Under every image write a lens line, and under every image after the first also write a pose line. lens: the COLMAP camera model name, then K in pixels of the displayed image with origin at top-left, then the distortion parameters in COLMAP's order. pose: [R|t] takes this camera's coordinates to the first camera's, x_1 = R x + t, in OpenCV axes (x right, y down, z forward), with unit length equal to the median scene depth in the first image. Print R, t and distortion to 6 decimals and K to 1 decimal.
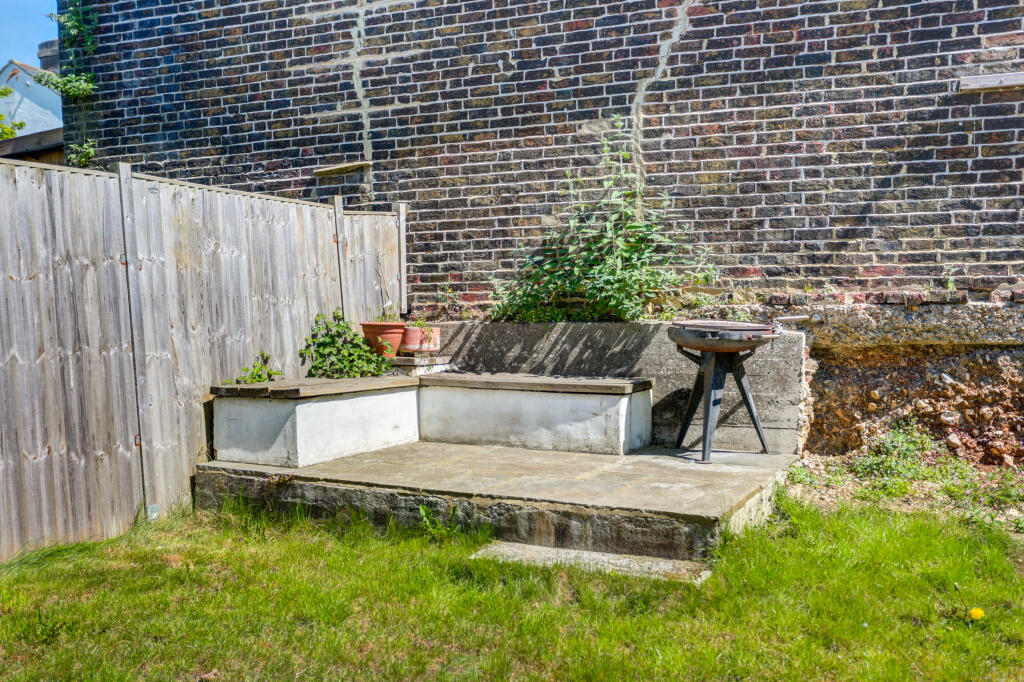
lens RADIAL K [[1012.4, 0, 514.1], [0, 1012.4, 342.2], [0, 0, 1]] dist [0.077249, 0.000000]
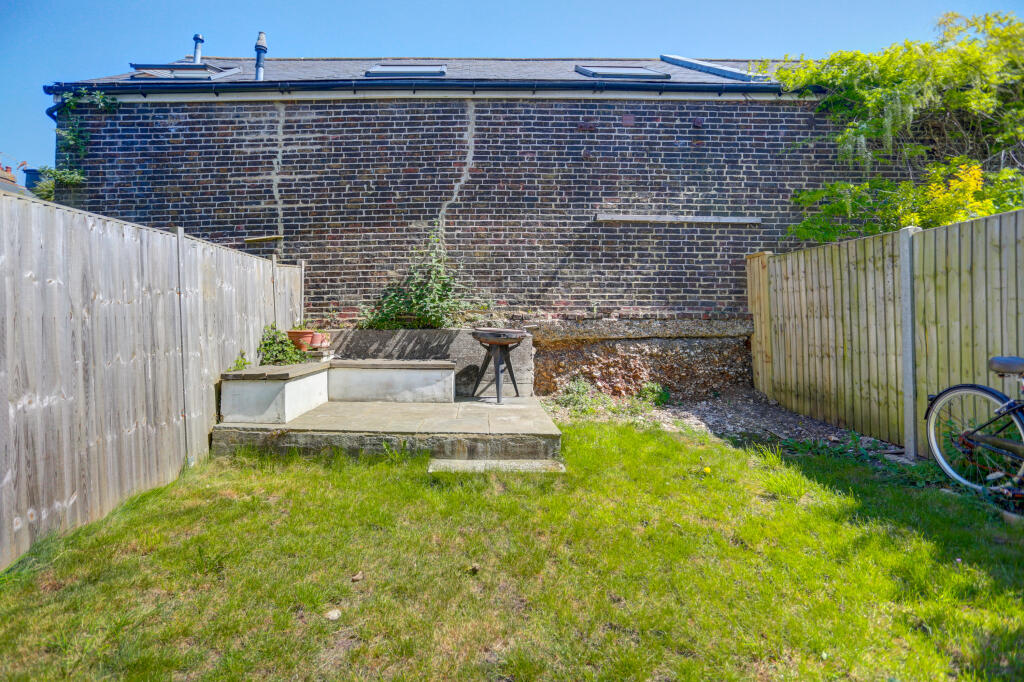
lens RADIAL K [[523.9, 0, 520.7], [0, 523.9, 290.1], [0, 0, 1]] dist [0.004074, 0.007386]
pose [[0.928488, 0.019131, 0.370868, -0.111870], [0.015260, 0.995863, -0.089576, -0.002776], [-0.371048, 0.088830, 0.924355, 0.058134]]
